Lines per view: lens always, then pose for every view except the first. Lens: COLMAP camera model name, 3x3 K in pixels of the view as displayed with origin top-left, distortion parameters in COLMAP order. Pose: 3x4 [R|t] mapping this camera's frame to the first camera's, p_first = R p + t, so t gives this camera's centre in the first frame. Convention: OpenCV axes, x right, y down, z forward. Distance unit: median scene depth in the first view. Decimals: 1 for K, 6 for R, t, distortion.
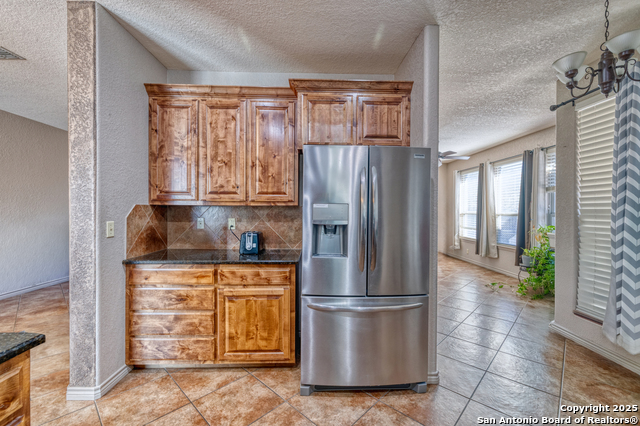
lens RADIAL K [[269.1, 0, 321.2], [0, 269.1, 210.0], [0, 0, 1]] dist [0.001126, 0.000164]
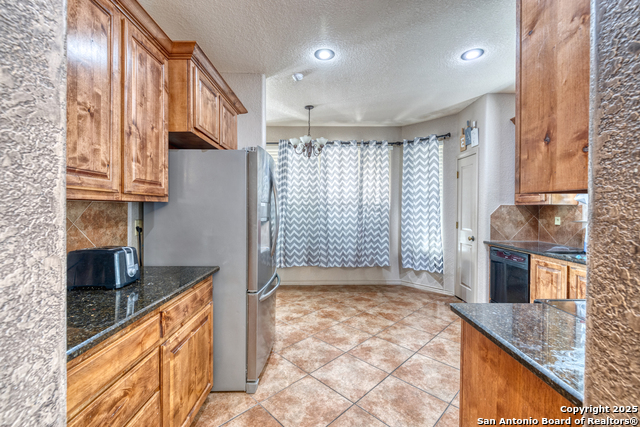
lens RADIAL K [[269.1, 0, 321.2], [0, 269.1, 210.5], [0, 0, 1]] dist [0.001126, 0.000164]
pose [[0.028267, -0.011062, 0.999539, -0.436348], [-0.004396, 0.999928, 0.011191, -0.002052], [-0.999591, -0.004710, 0.028216, 0.297149]]
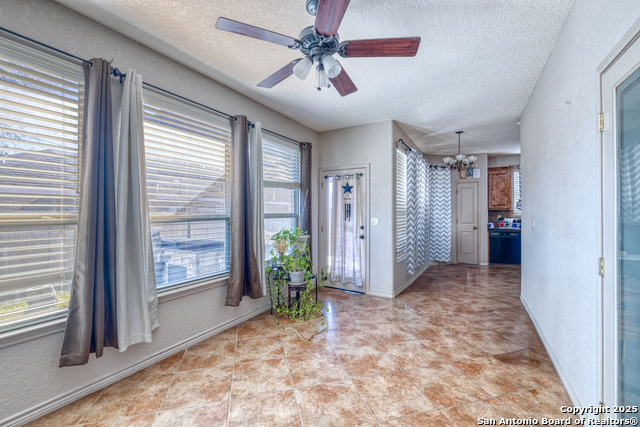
lens RADIAL K [[269.1, 0, 321.2], [0, 269.1, 210.5], [0, 0, 1]] dist [0.001126, 0.000164]
pose [[-0.849331, 0.001234, 0.527859, 0.291724], [-0.002928, 0.999971, -0.007049, 0.004936], [-0.527852, -0.007532, -0.849303, 1.534884]]
